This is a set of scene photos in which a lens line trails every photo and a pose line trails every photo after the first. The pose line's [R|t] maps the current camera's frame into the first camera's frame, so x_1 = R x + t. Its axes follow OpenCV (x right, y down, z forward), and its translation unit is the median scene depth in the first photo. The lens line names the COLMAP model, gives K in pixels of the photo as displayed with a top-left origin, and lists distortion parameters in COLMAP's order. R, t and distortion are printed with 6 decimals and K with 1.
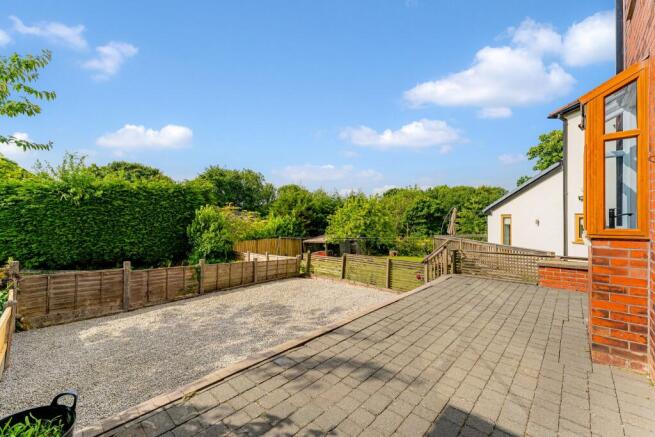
lens RADIAL K [[261.2, 0, 327.5], [0, 261.2, 218.5], [0, 0, 1]] dist [0.000736, 0.000291]
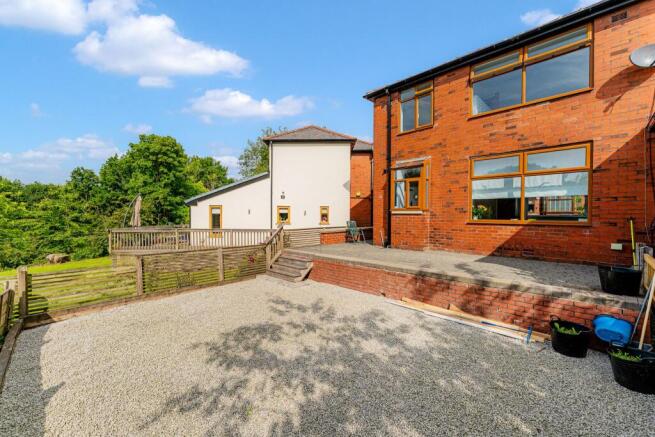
lens RADIAL K [[261.2, 0, 327.5], [0, 261.2, 218.5], [0, 0, 1]] dist [0.000736, 0.000291]
pose [[0.026603, 0.001056, 0.999646, -0.578085], [-0.002326, 0.999997, -0.000995, 0.053066], [-0.999643, -0.002299, 0.026605, 0.572633]]
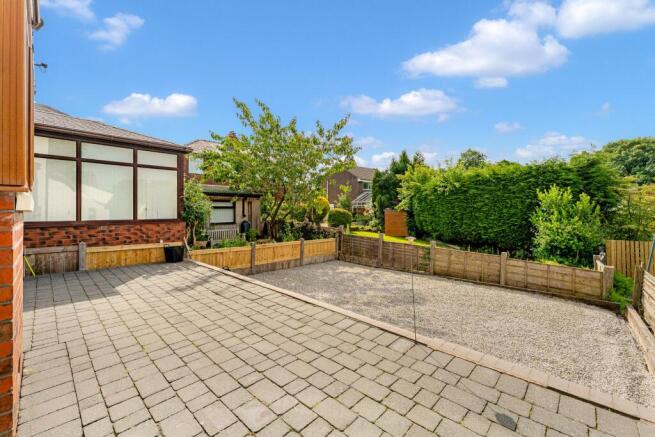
lens RADIAL K [[261.2, 0, 327.5], [0, 261.2, 218.5], [0, 0, 1]] dist [0.000736, 0.000291]
pose [[0.020038, 0.030614, -0.999330, 0.483671], [0.005892, 0.999510, 0.030737, 0.029233], [0.999782, -0.006504, 0.019848, 0.510720]]
